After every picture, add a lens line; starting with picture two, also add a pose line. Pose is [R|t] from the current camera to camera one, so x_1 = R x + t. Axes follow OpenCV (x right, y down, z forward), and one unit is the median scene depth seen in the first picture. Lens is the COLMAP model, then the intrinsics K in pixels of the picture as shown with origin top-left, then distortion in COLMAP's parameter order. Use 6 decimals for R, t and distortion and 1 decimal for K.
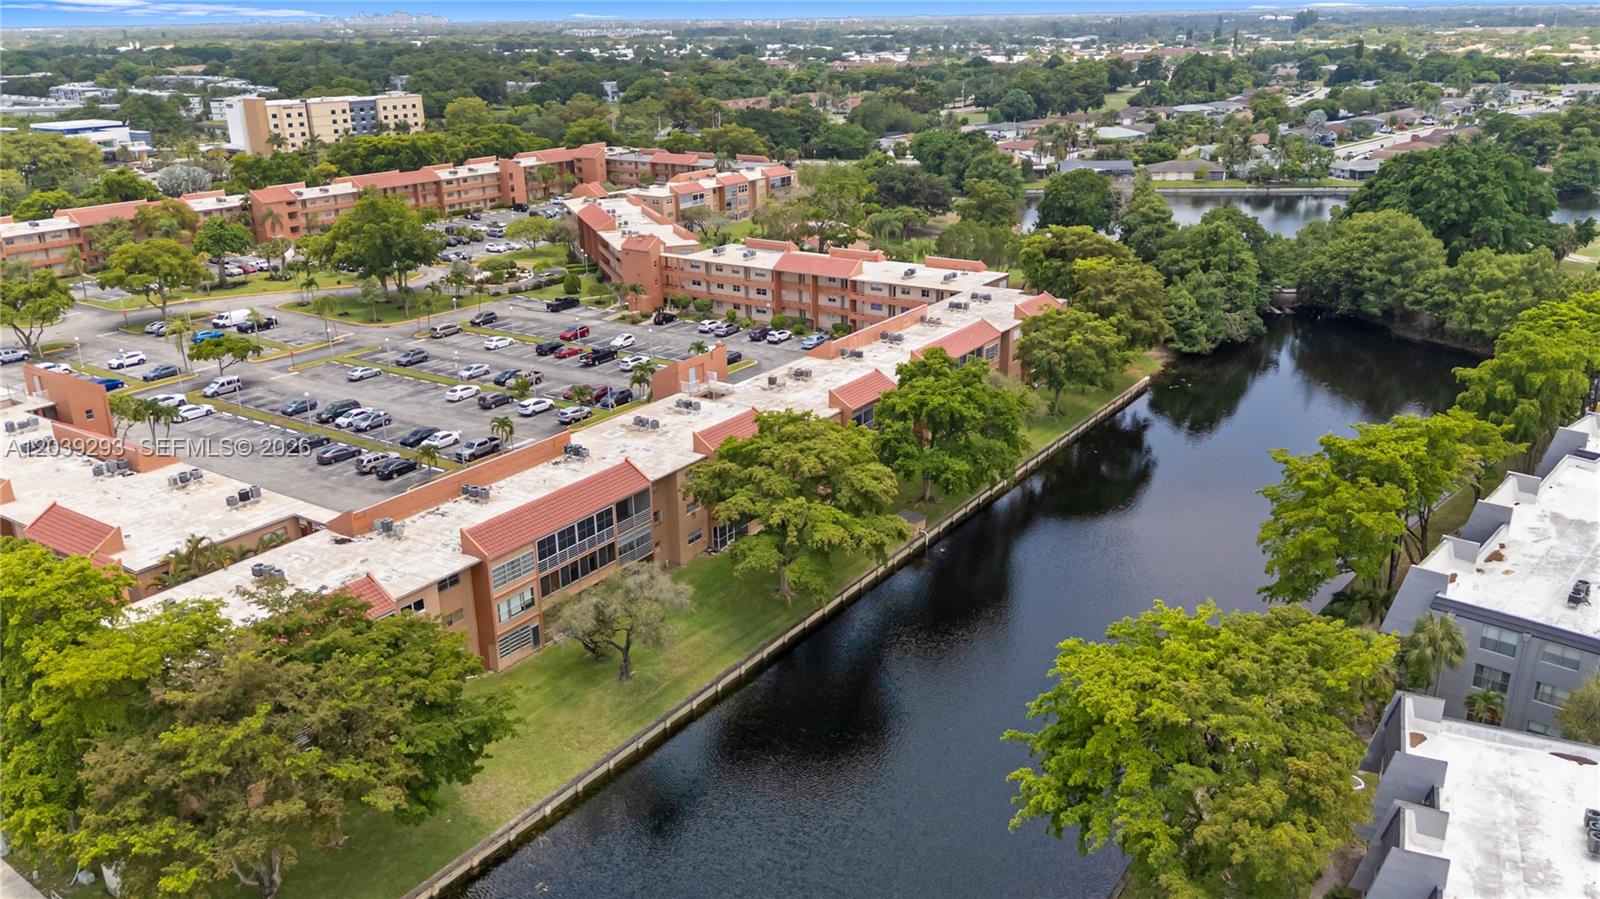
lens RADIAL K [[1181.4, 0, 803.0], [0, 1181.4, 454.4], [0, 0, 1]] dist [0.039325, -0.023988]
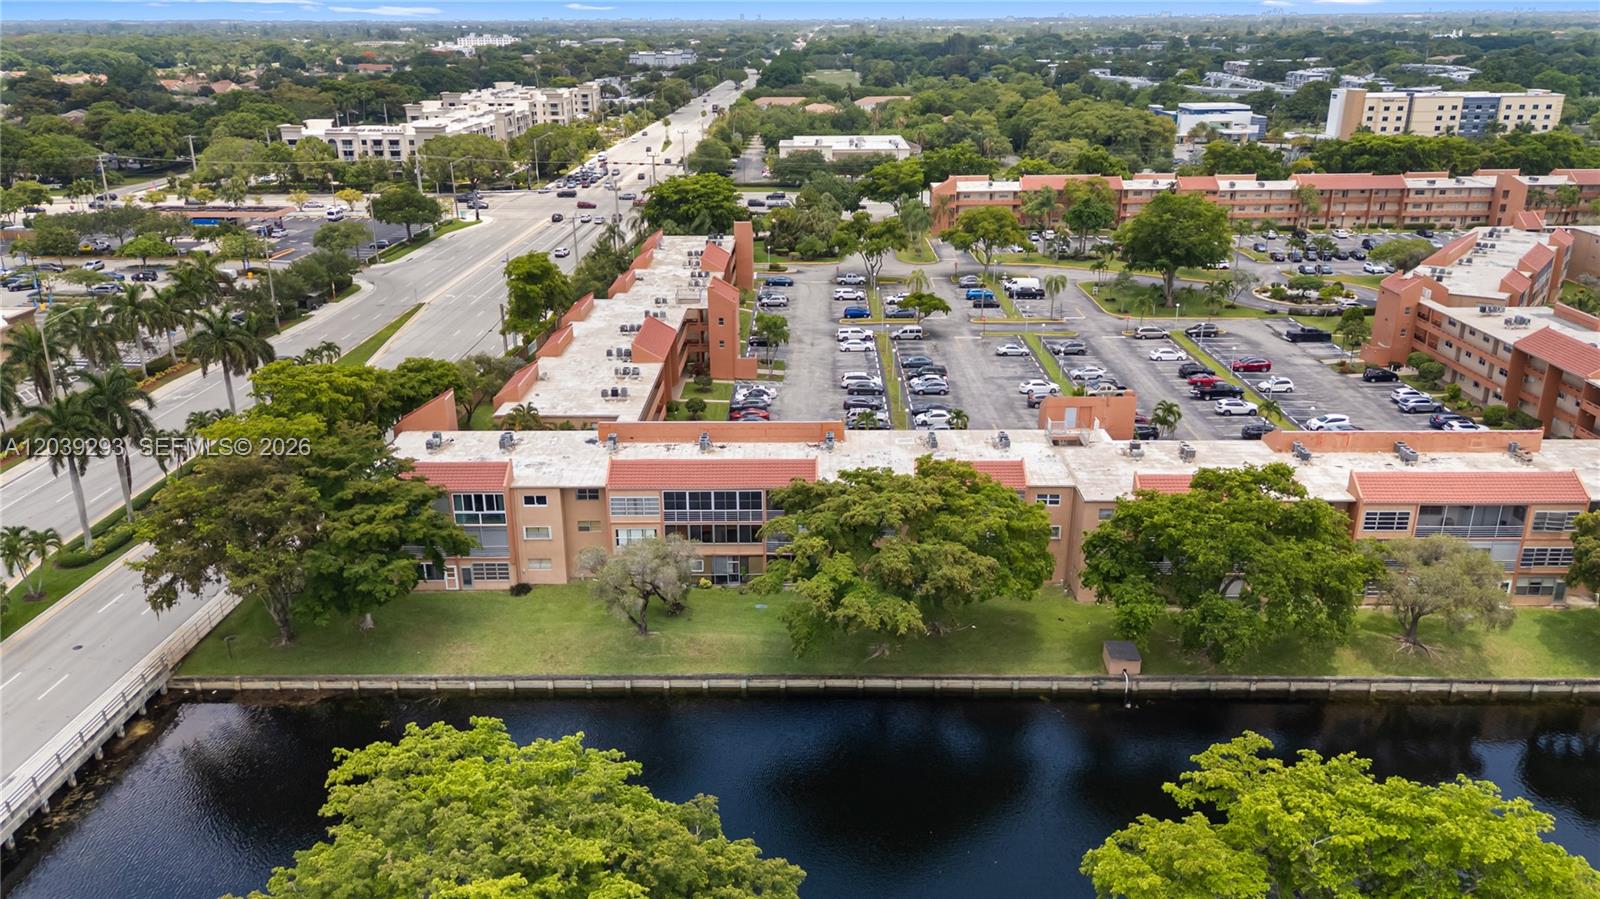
lens RADIAL K [[1181.4, 0, 794.1], [0, 1181.4, 443.3], [0, 0, 1]] dist [0.039325, -0.023988]
pose [[0.559493, 0.287928, -0.777217, 0.192177], [-0.286643, 0.947076, 0.144509, -0.045642], [0.777691, 0.141933, 0.612415, 0.113187]]
